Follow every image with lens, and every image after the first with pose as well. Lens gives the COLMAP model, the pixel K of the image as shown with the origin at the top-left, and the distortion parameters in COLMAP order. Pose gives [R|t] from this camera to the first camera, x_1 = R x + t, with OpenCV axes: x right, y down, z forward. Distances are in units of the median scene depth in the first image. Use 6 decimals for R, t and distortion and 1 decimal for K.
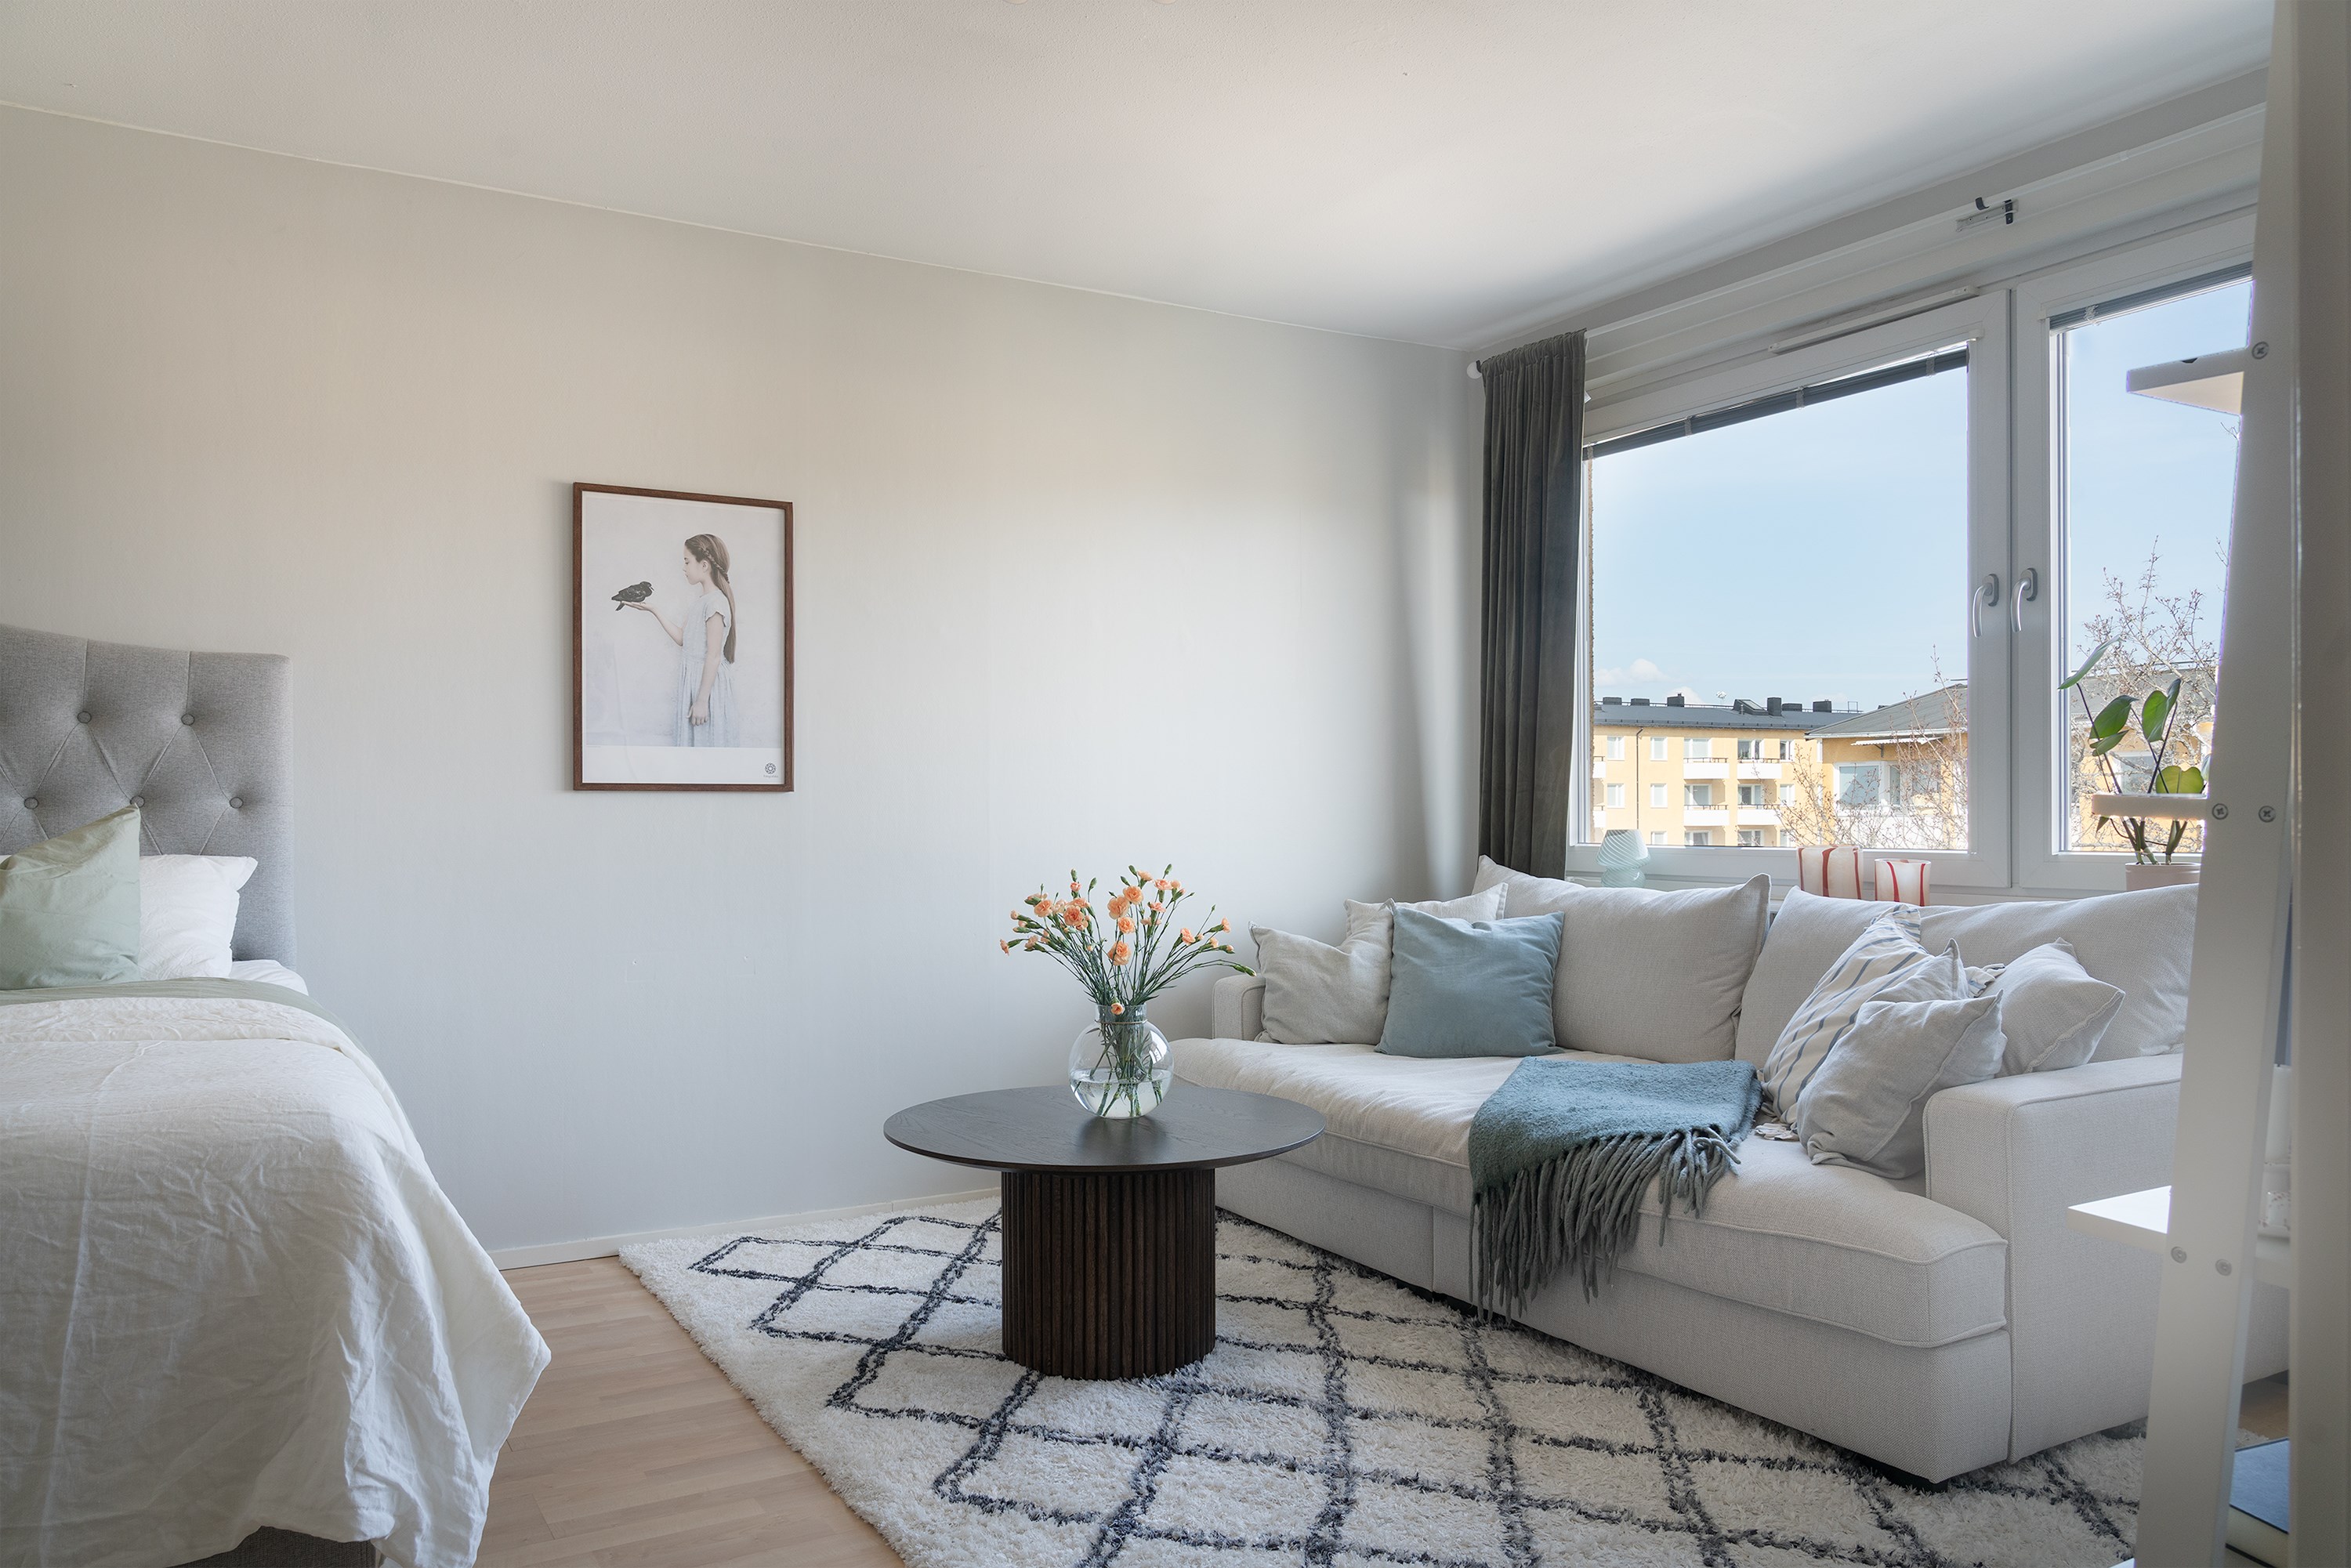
lens RADIAL K [[1652.3, 0, 1175.8], [0, 1652.3, 817.0], [0, 0, 1]] dist [-0.000879, 0.001756]
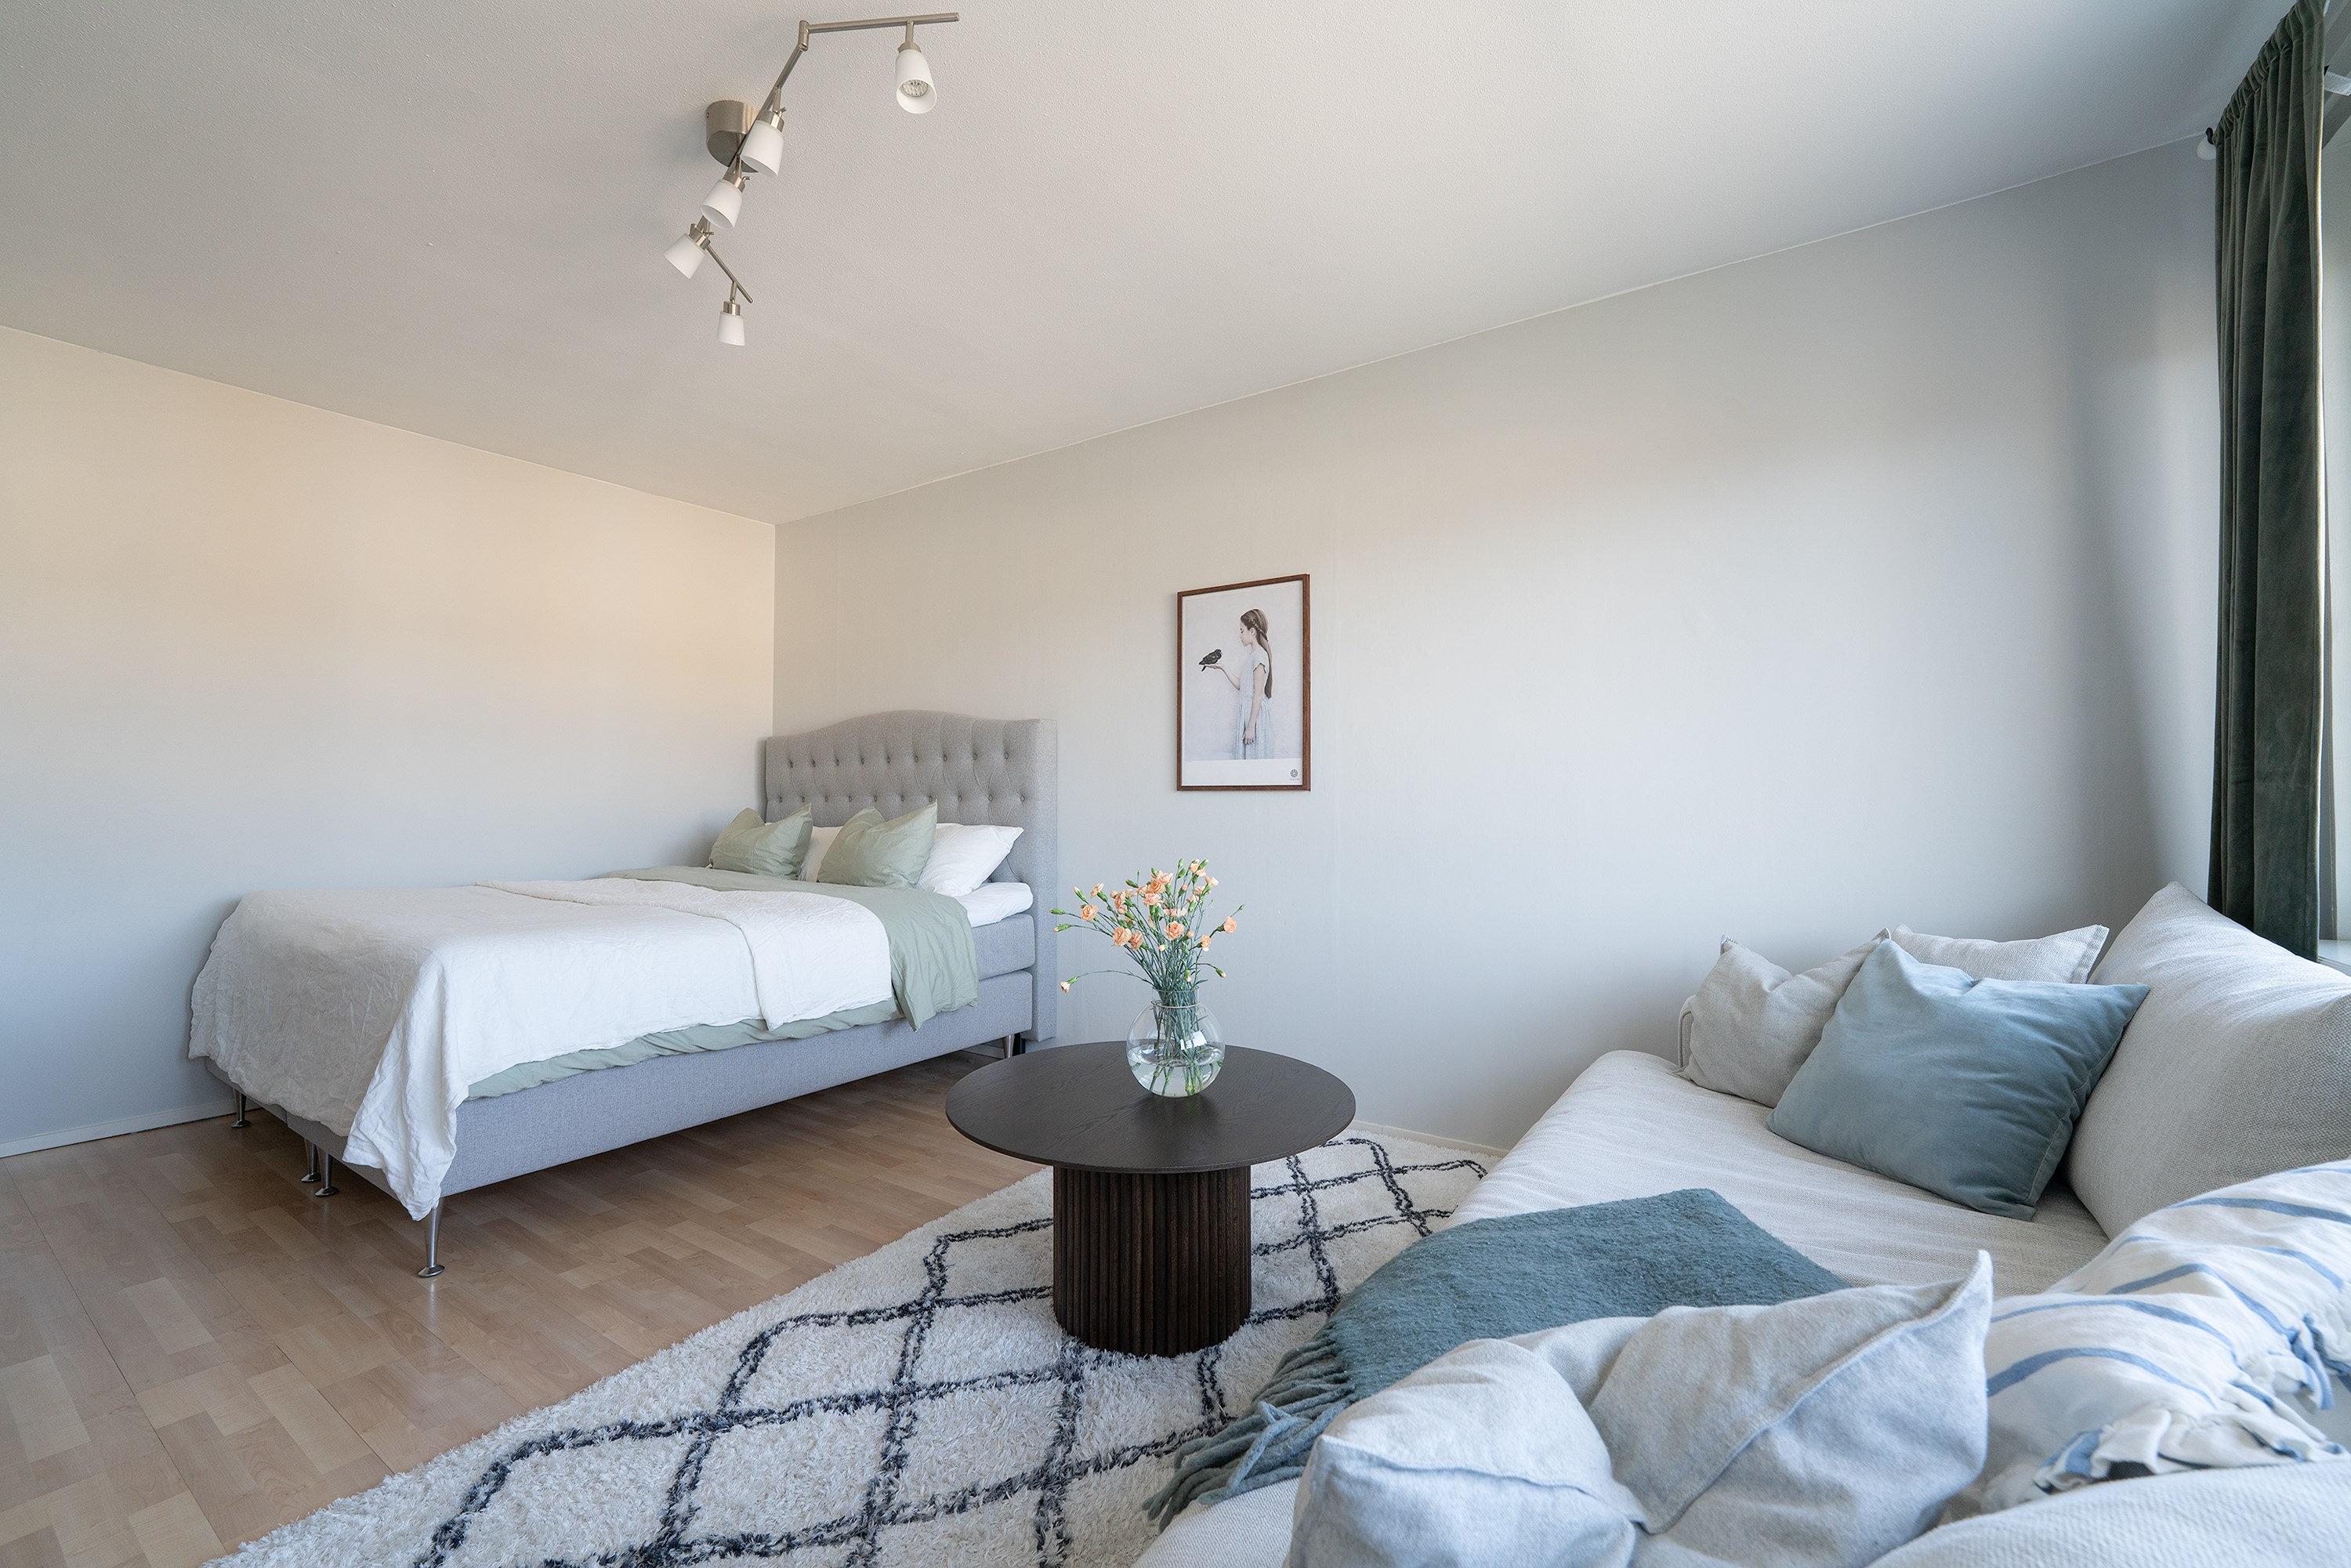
lens RADIAL K [[950.6, 0, 1175.5], [0, 950.6, 784.0], [0, 0, 1]] dist [-0.009517, -0.000135]
pose [[0.441928, -0.012563, -0.896962, 0.444444], [-0.009743, 0.999776, -0.018803, -0.005740], [0.896998, 0.017049, 0.441707, 0.621186]]
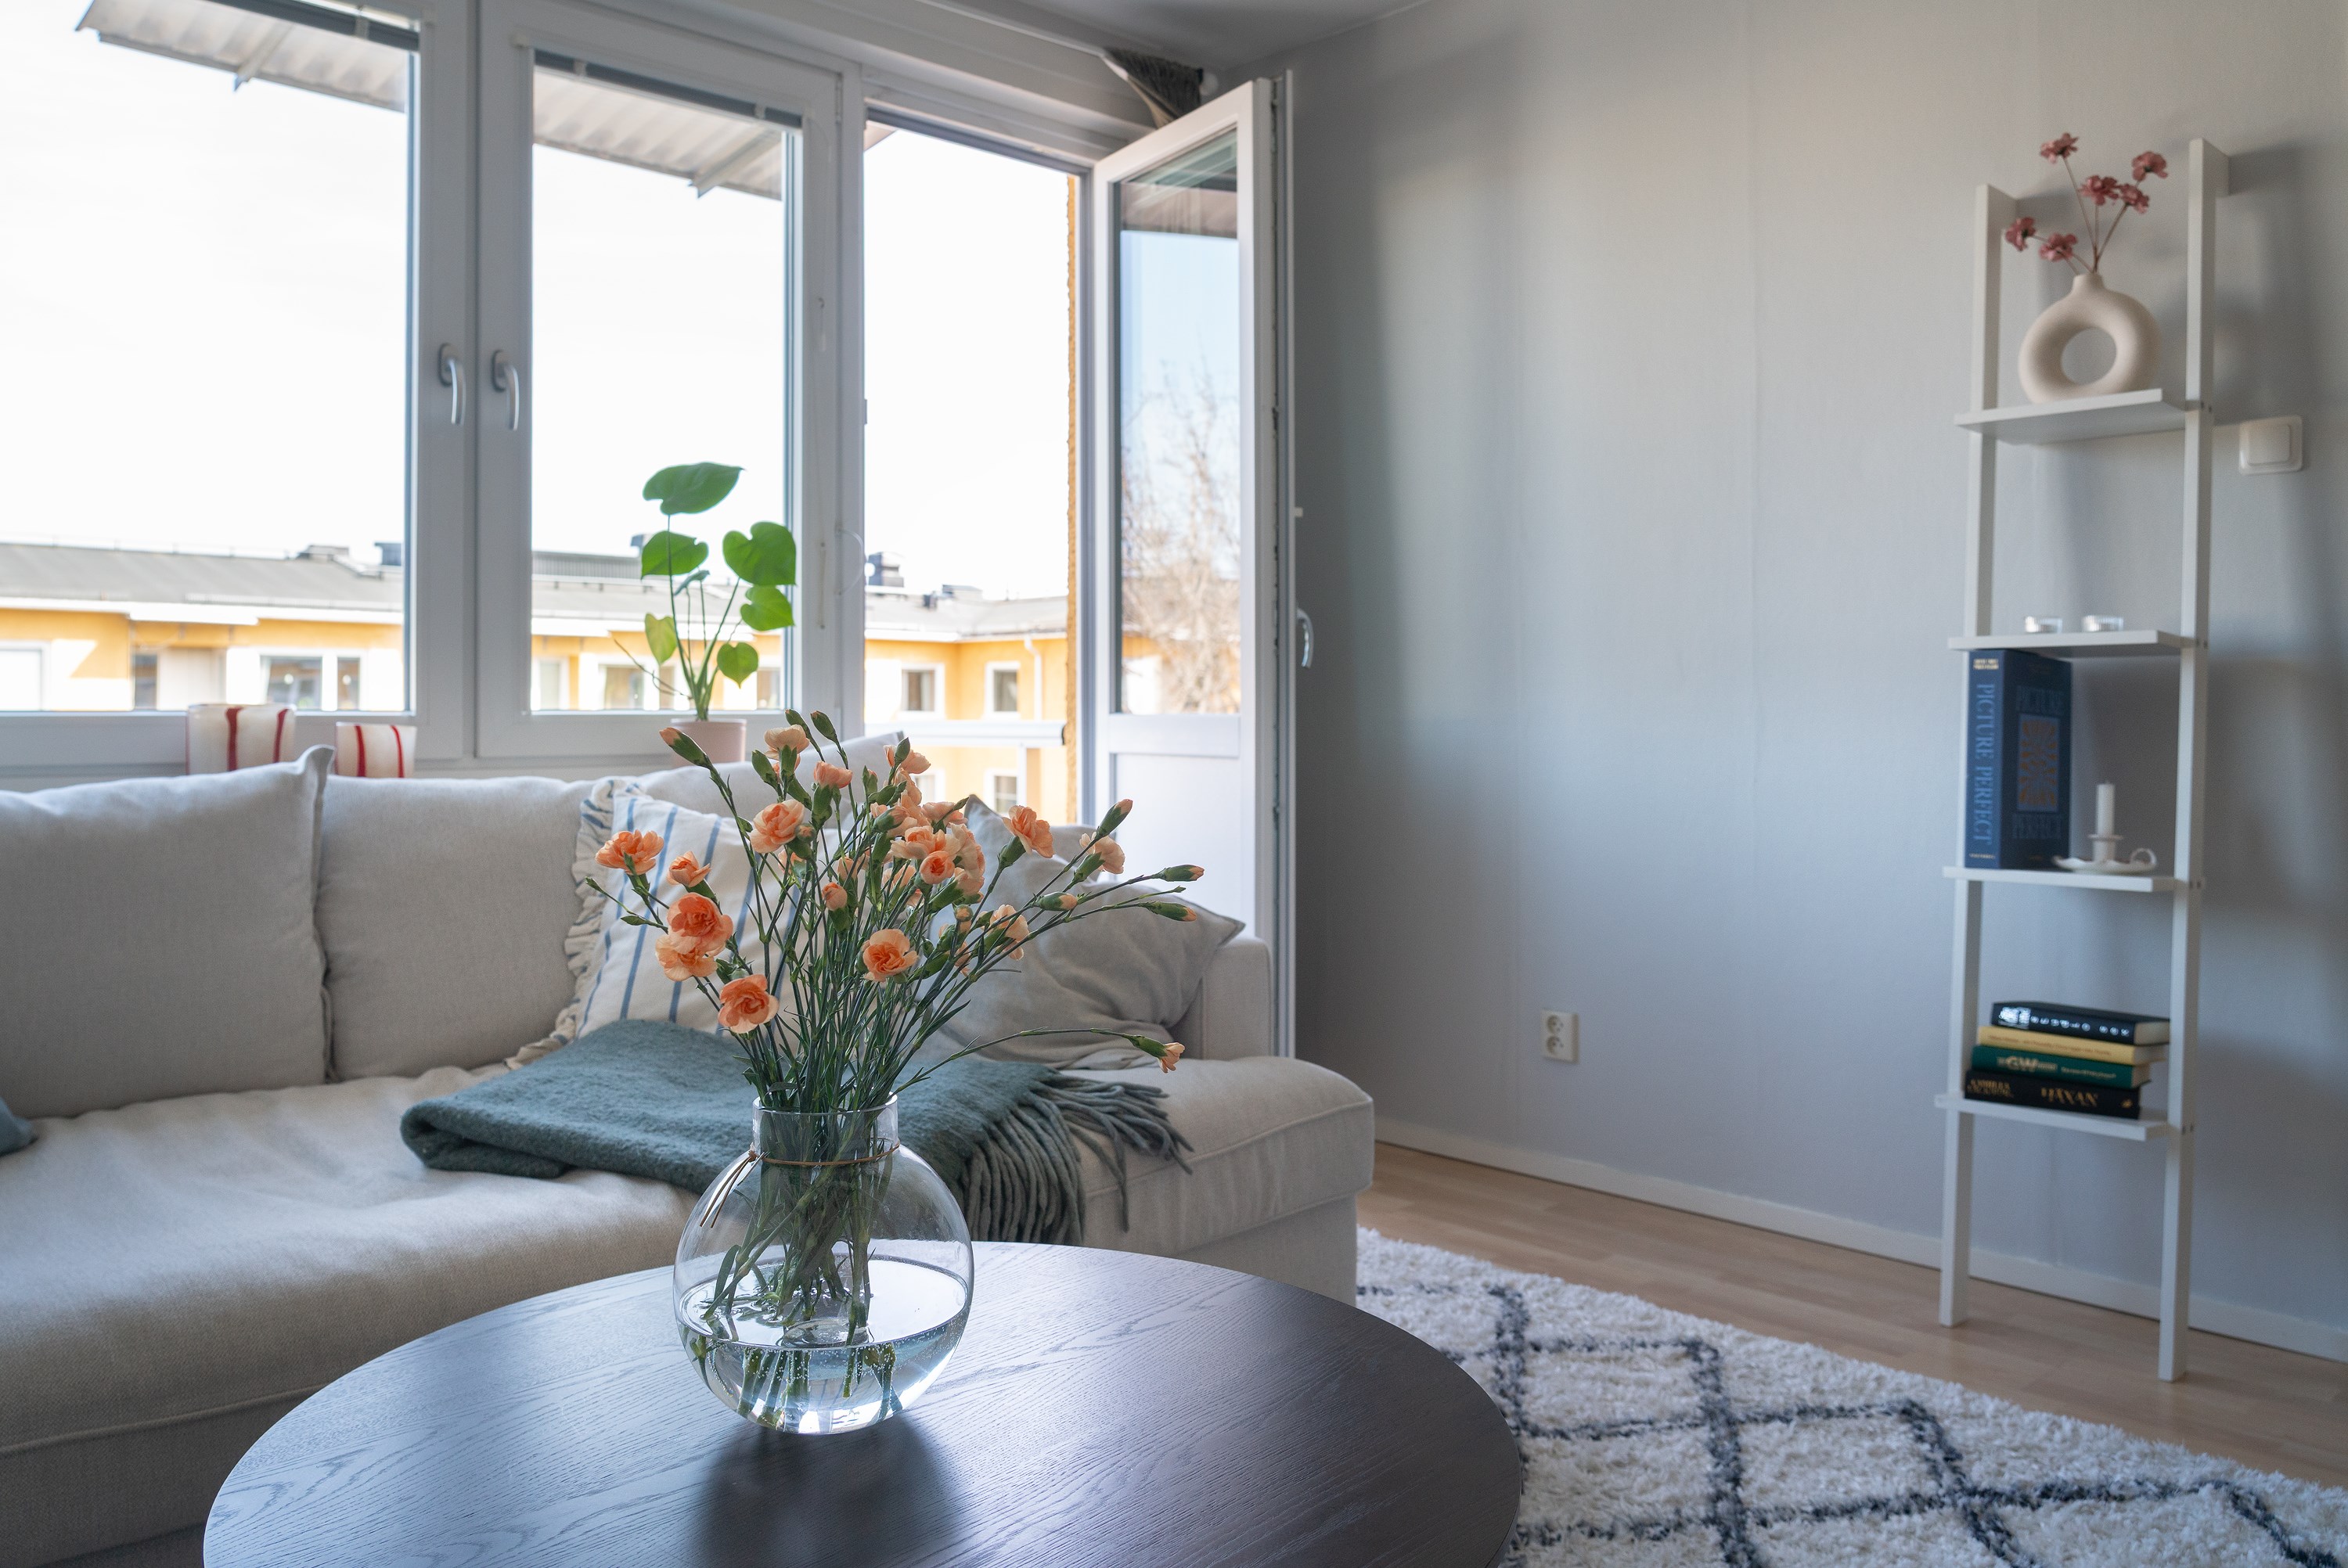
lens RADIAL K [[1790.4, 0, 1175.6], [0, 1790.4, 710.6], [0, 0, 1]] dist [-0.031529, -0.001047]
pose [[-0.207128, 0.006992, 0.978289, -0.363411], [0.003702, 0.999973, -0.006363, 0.026509], [-0.978307, 0.002303, -0.207148, 0.831752]]
